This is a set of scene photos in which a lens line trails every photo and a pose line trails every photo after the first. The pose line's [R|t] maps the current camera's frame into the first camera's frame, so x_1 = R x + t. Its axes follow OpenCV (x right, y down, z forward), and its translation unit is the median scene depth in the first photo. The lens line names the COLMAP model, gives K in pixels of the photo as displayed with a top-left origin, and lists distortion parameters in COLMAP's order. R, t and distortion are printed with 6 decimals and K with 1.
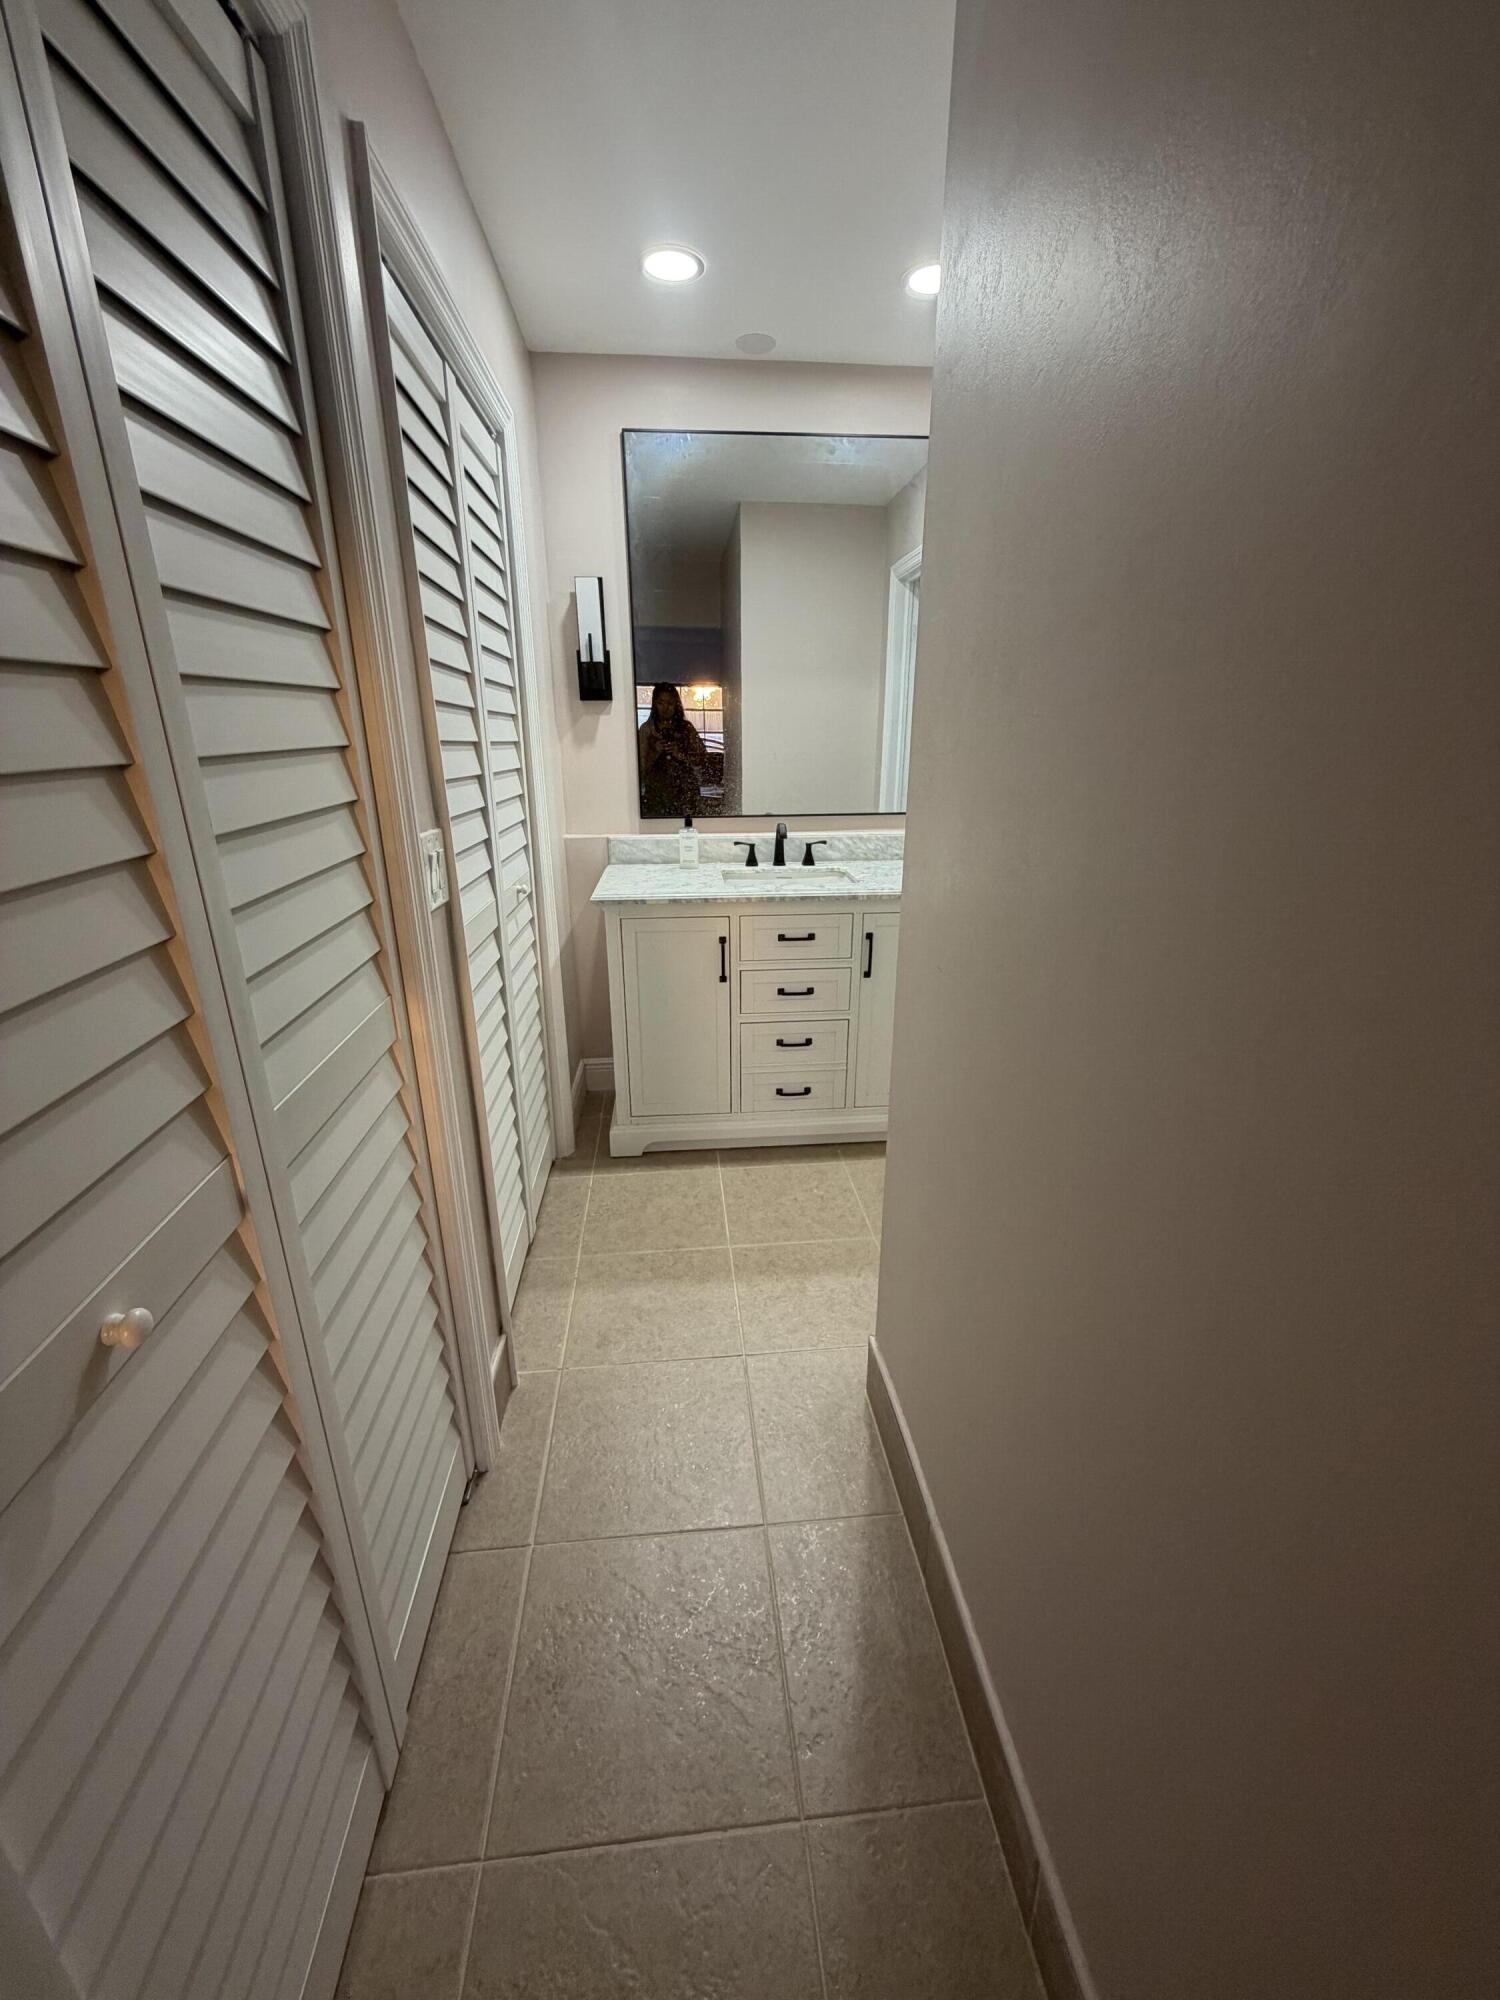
lens RADIAL K [[795.5, 0, 748.9], [0, 795.5, 1000.0], [0, 0, 1]] dist [-0.002064, -0.000009]
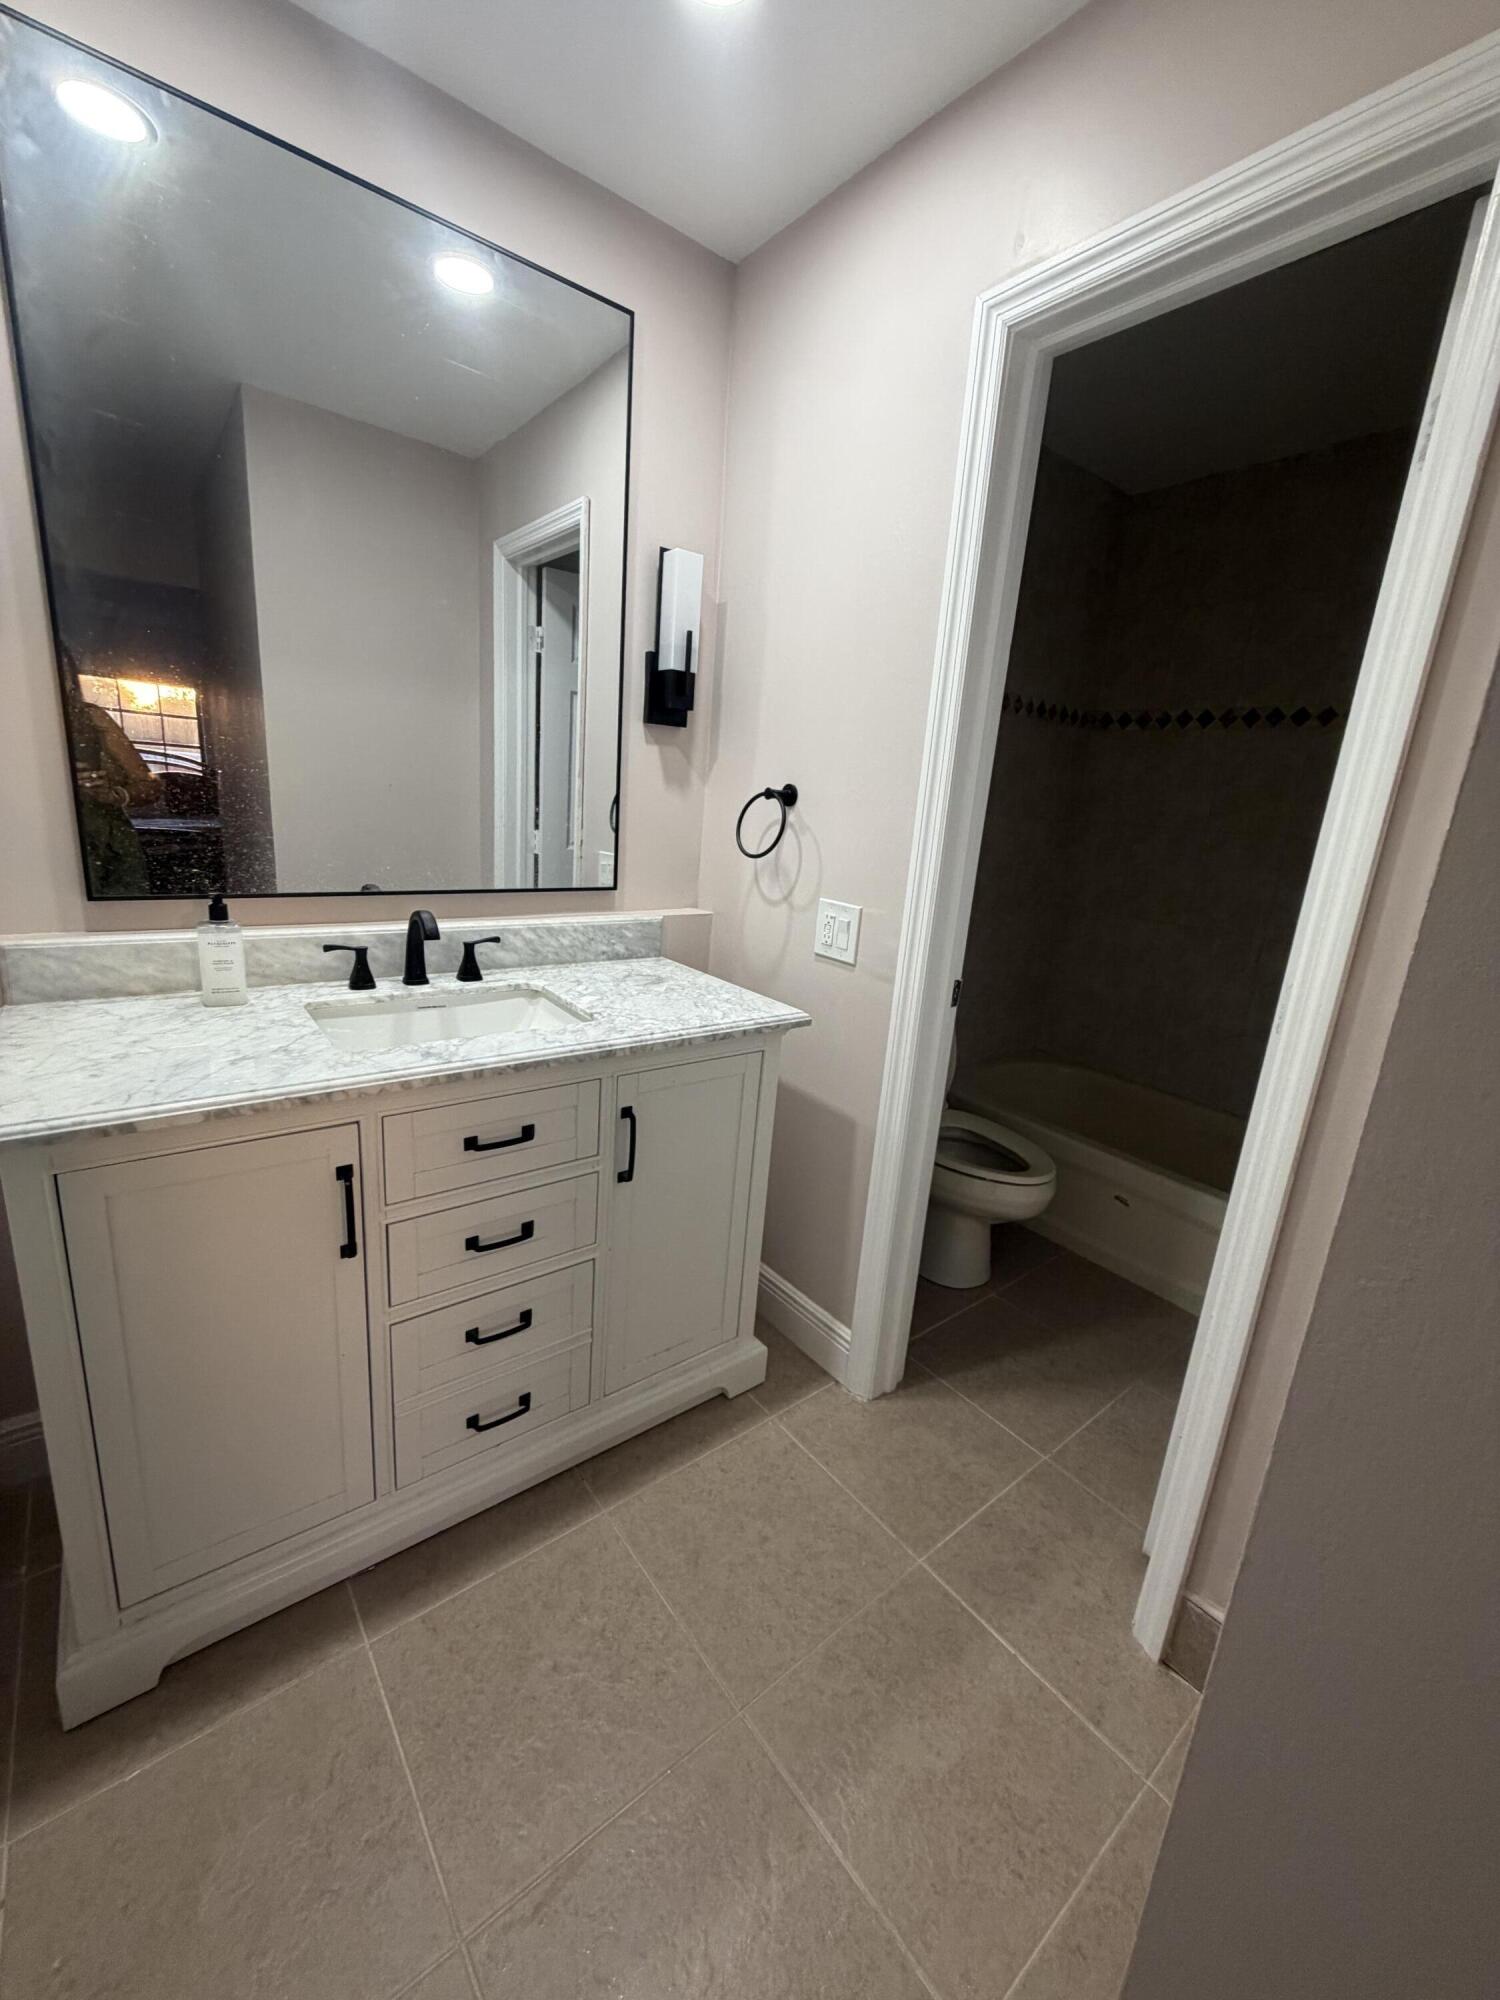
lens RADIAL K [[795.5, 0, 747.8], [0, 795.5, 998.7], [0, 0, 1]] dist [-0.002064, -0.000009]
pose [[0.837835, -0.069675, 0.541460, -0.070525], [0.098704, 0.994810, -0.024718, -0.124650], [-0.536927, 0.074154, 0.840363, 0.420986]]
